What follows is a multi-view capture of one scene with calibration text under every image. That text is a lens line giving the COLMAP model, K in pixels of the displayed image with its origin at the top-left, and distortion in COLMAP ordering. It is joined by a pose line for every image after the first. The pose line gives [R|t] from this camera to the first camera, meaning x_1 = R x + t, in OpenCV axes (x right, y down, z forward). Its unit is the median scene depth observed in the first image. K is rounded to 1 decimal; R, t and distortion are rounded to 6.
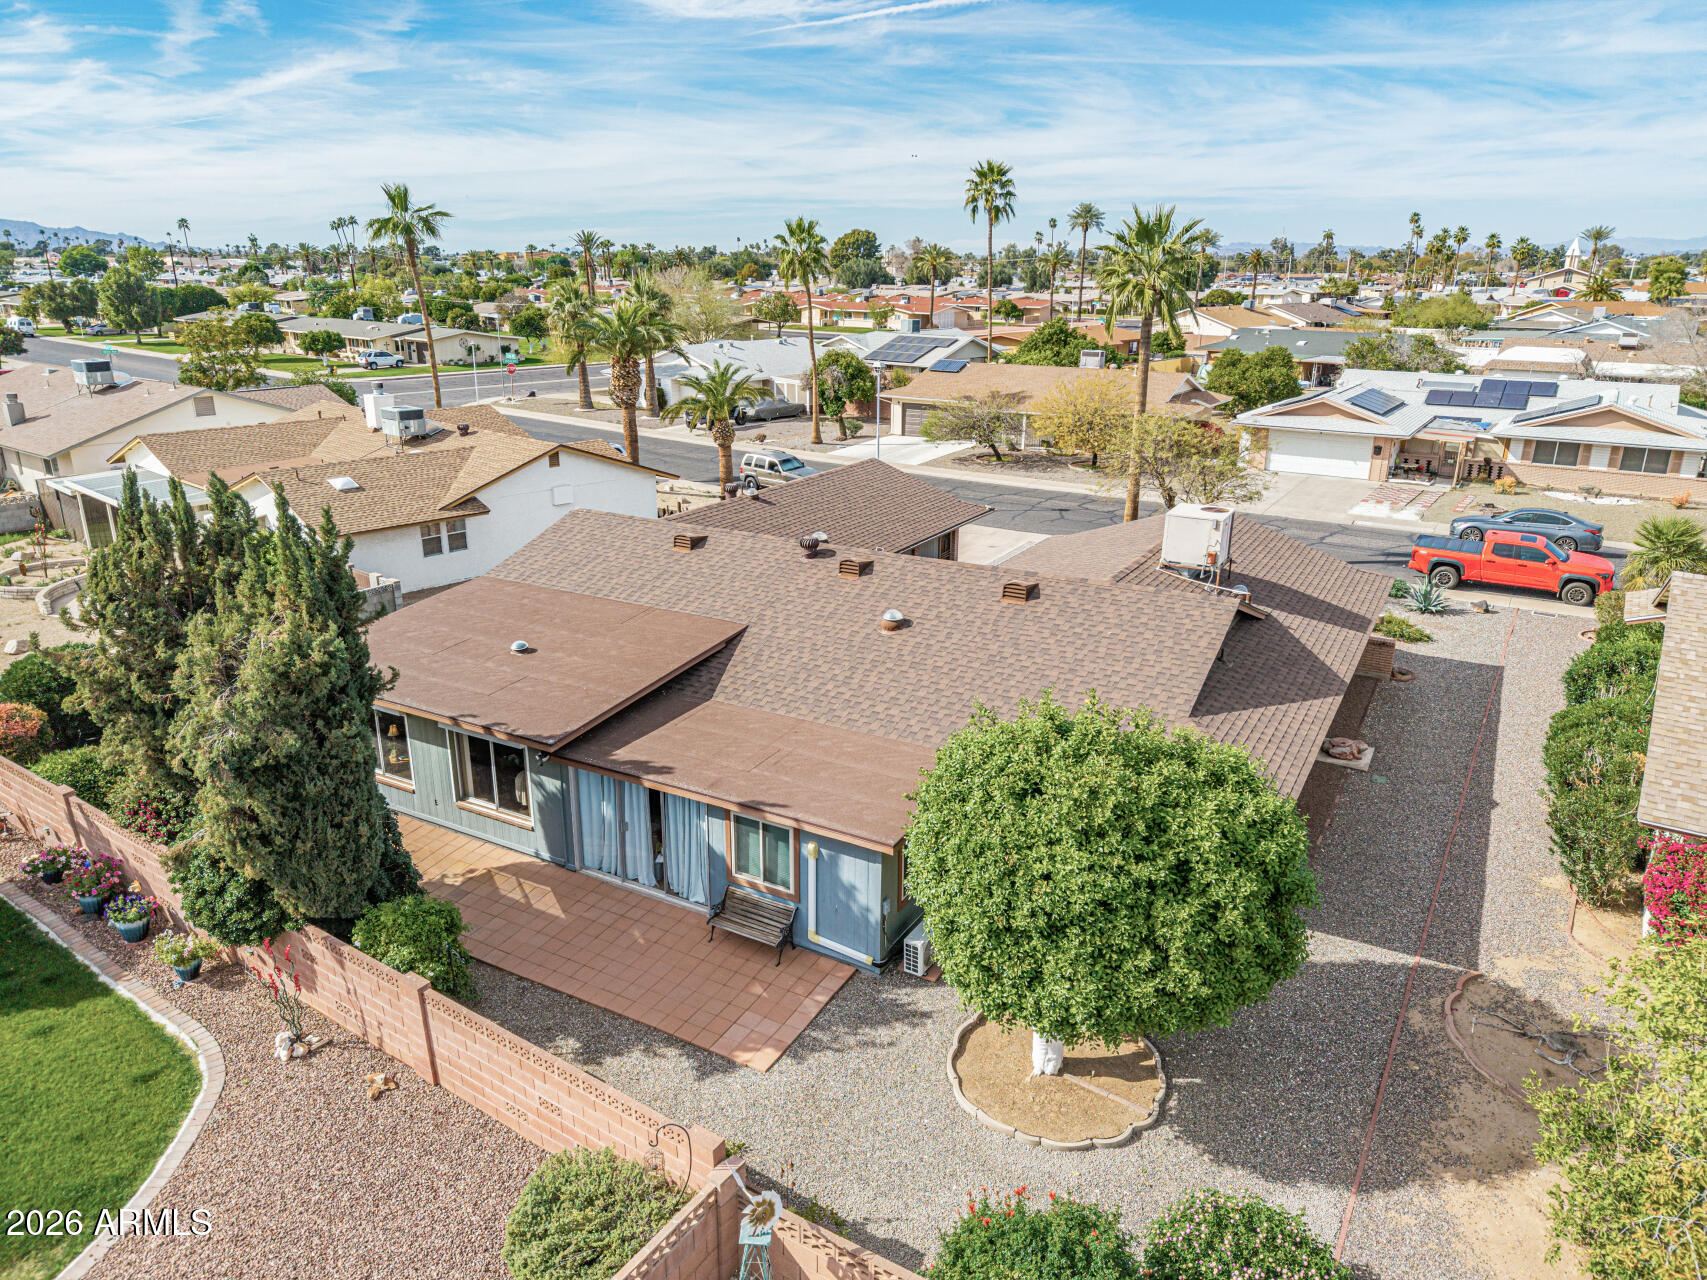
lens RADIAL K [[1146.5, 0, 853.5], [0, 1146.5, 640.0], [0, 0, 1]] dist [0.019511, -0.014745]
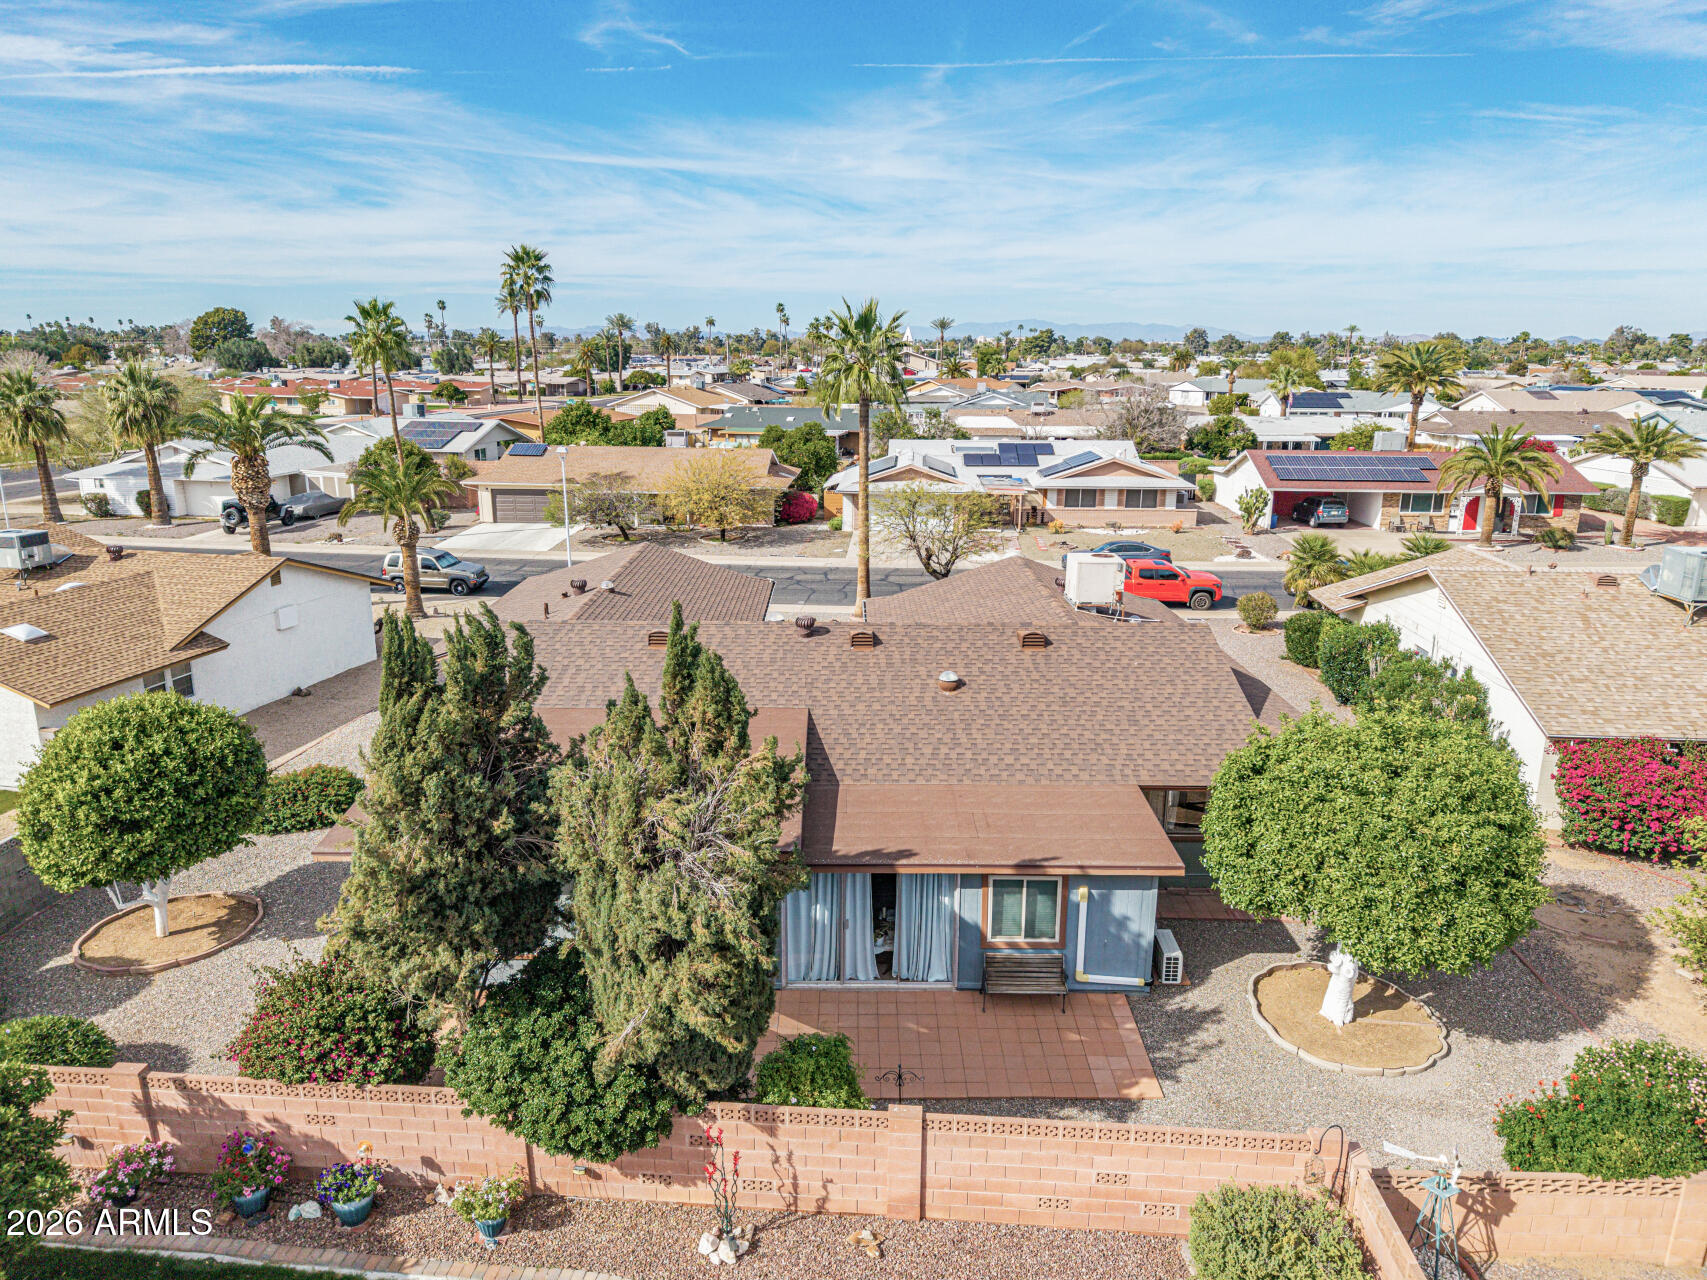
lens RADIAL K [[1146.5, 0, 853.5], [0, 1146.5, 640.0], [0, 0, 1]] dist [0.019511, -0.014745]
pose [[0.867172, -0.123818, 0.482371, -0.482861], [0.155090, 0.987576, -0.025313, -0.037641], [-0.473244, 0.096762, 0.875601, 0.098037]]
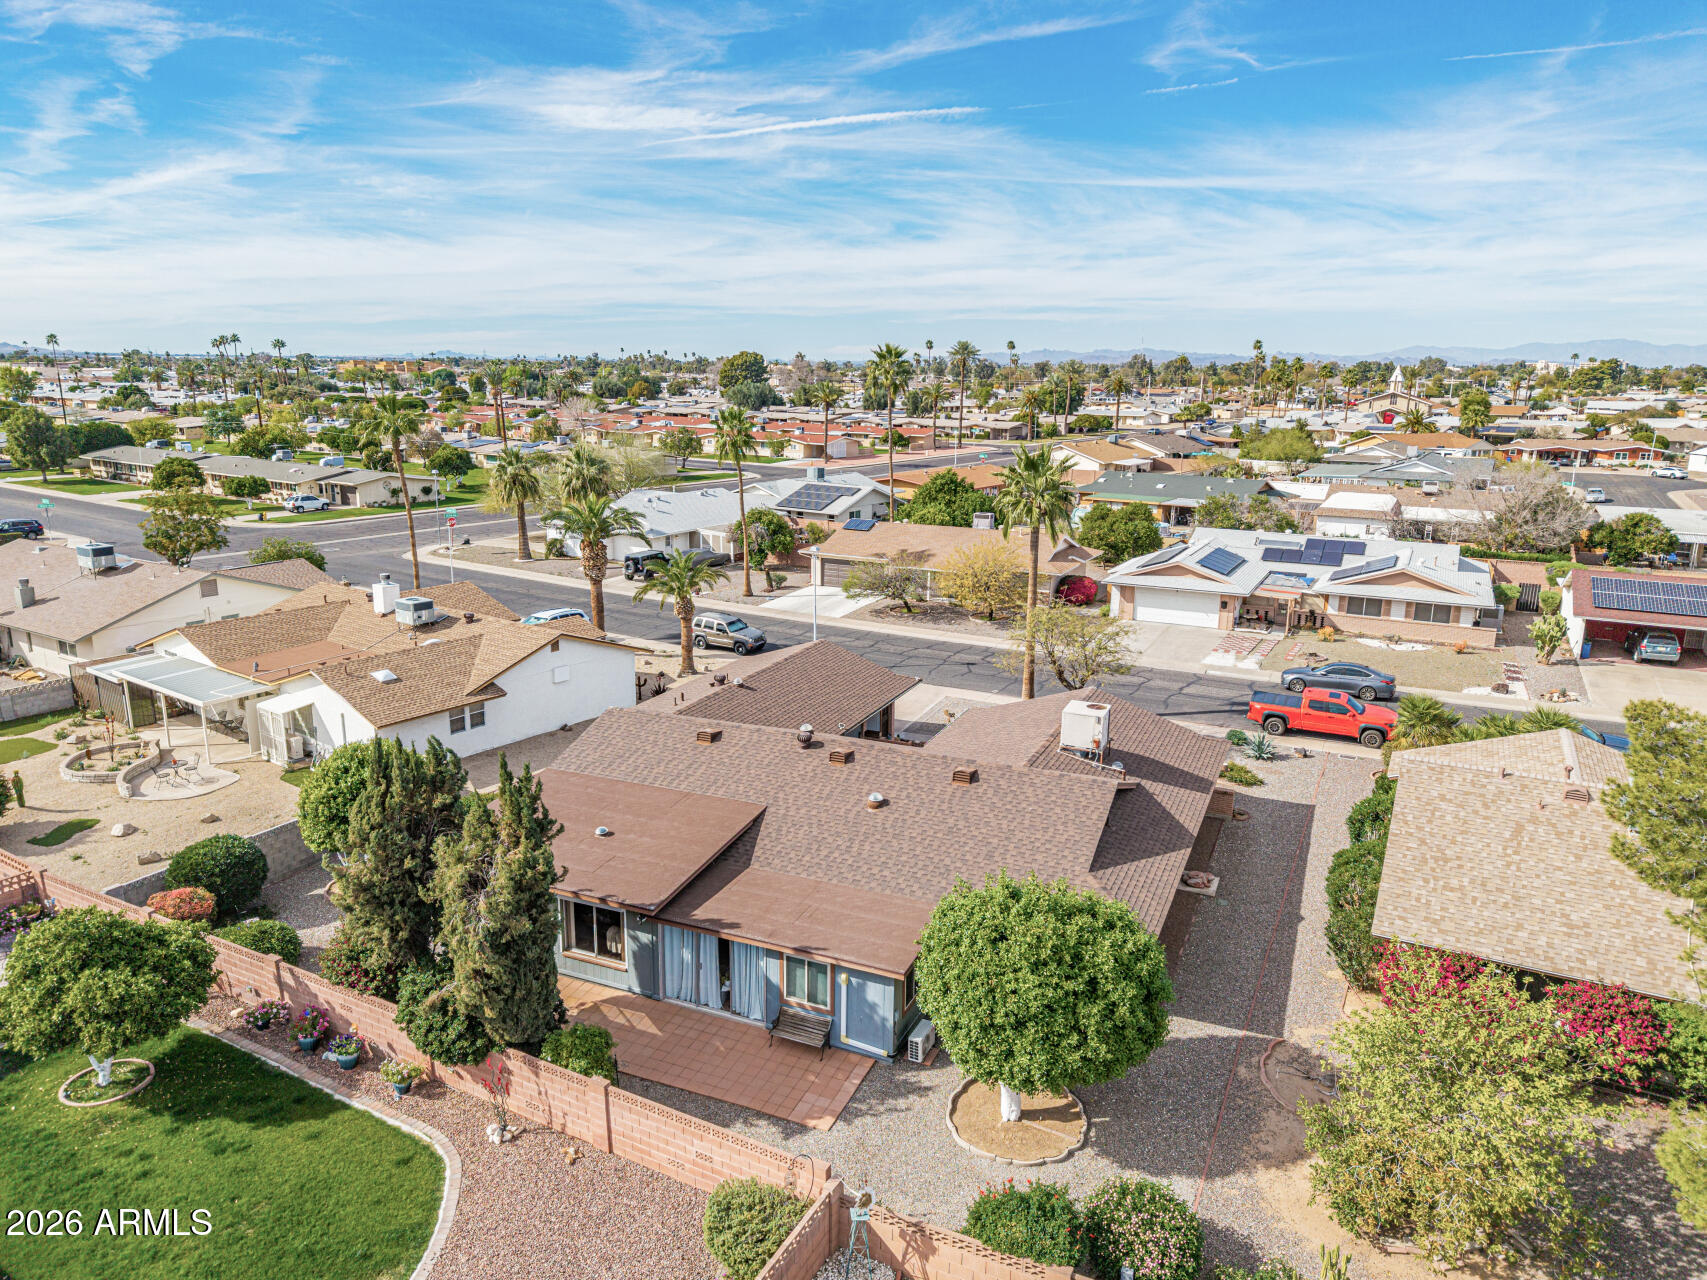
lens RADIAL K [[1153.7, 0, 853.5], [0, 1153.7, 640.0], [0, 0, 1]] dist [0.019332, -0.015903]
pose [[0.994865, -0.019278, 0.099360, -0.111384], [0.027653, 0.996114, -0.083616, -0.085166], [-0.097362, 0.085934, 0.991532, -0.346580]]
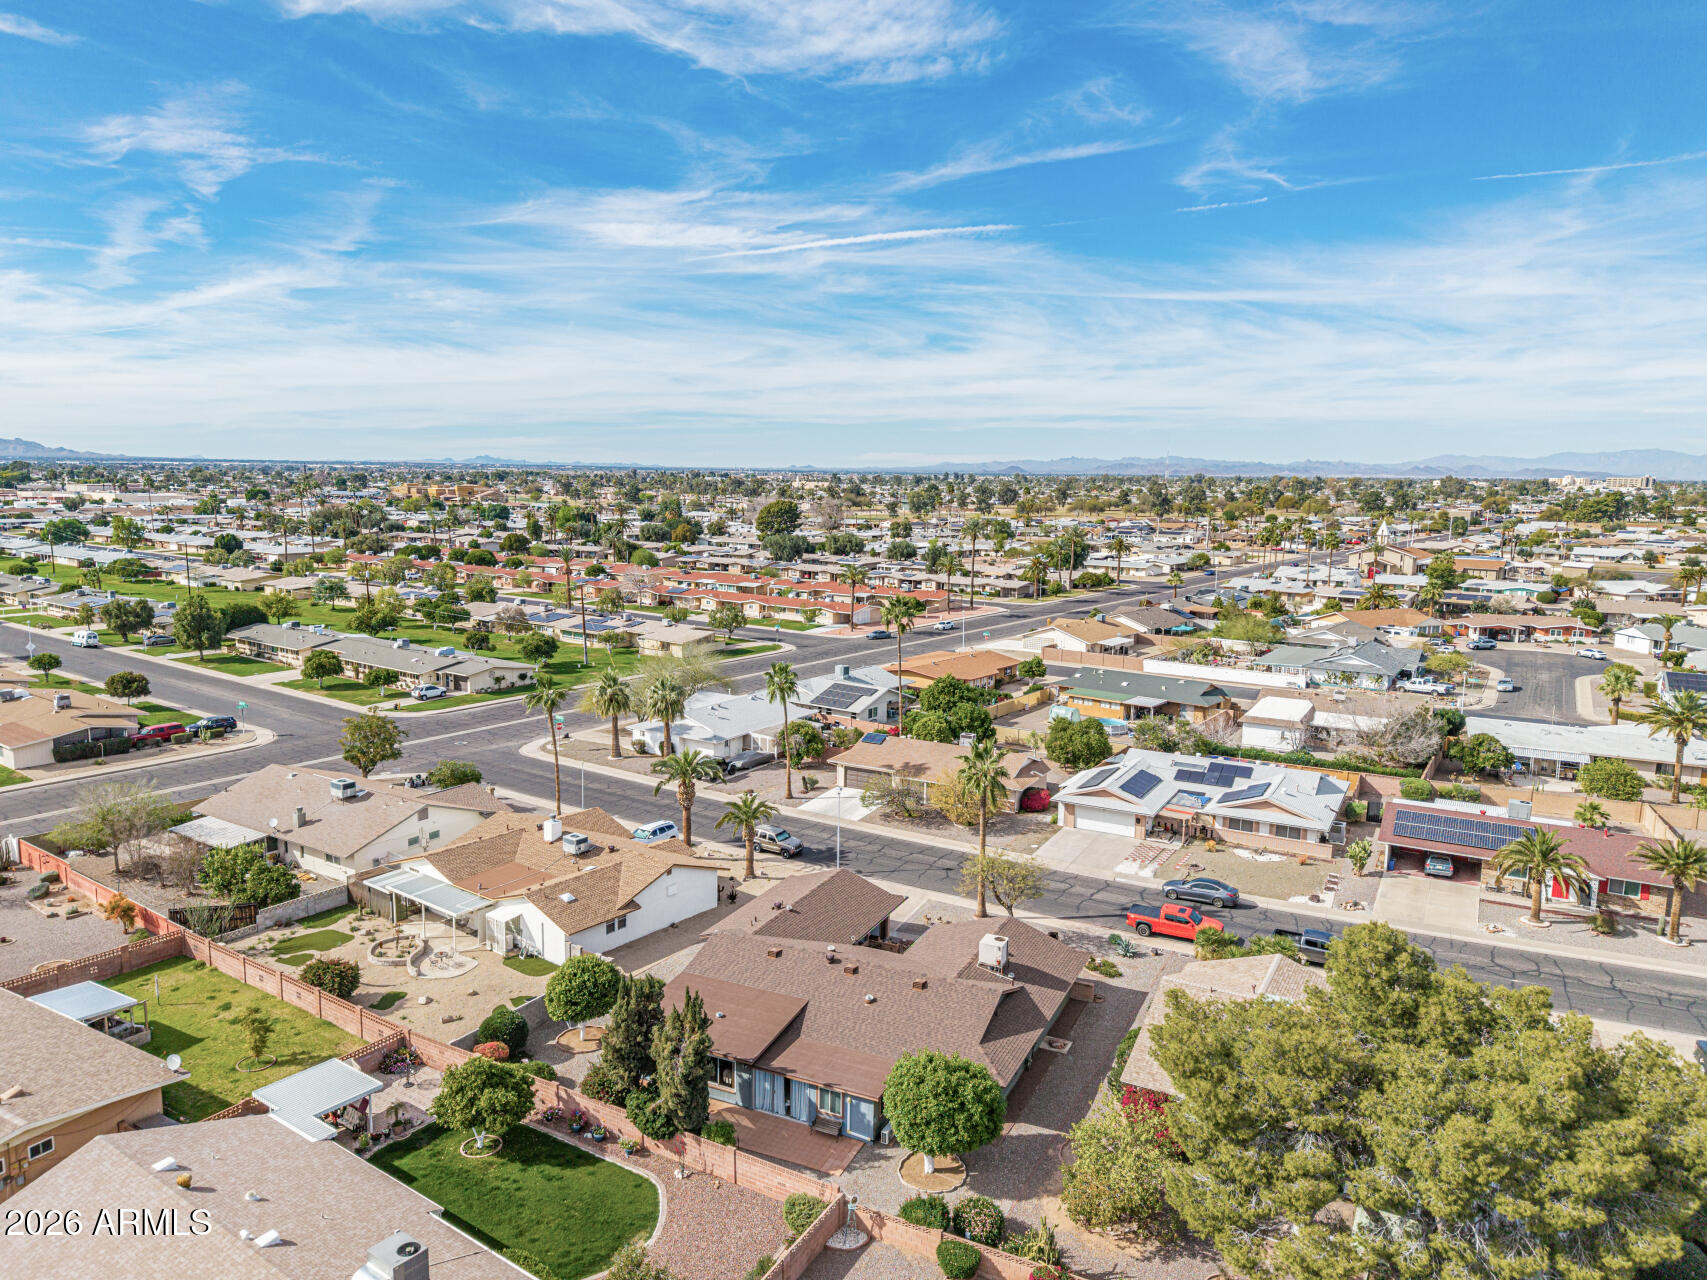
lens RADIAL K [[1160.6, 0, 855.1], [0, 1160.6, 638.3], [0, 0, 1]] dist [0.018918, -0.016615]
pose [[0.996984, -0.001722, 0.077585, -0.169068], [0.015238, 0.984635, -0.173959, -0.311259], [-0.076094, 0.174617, 0.981692, -1.436515]]
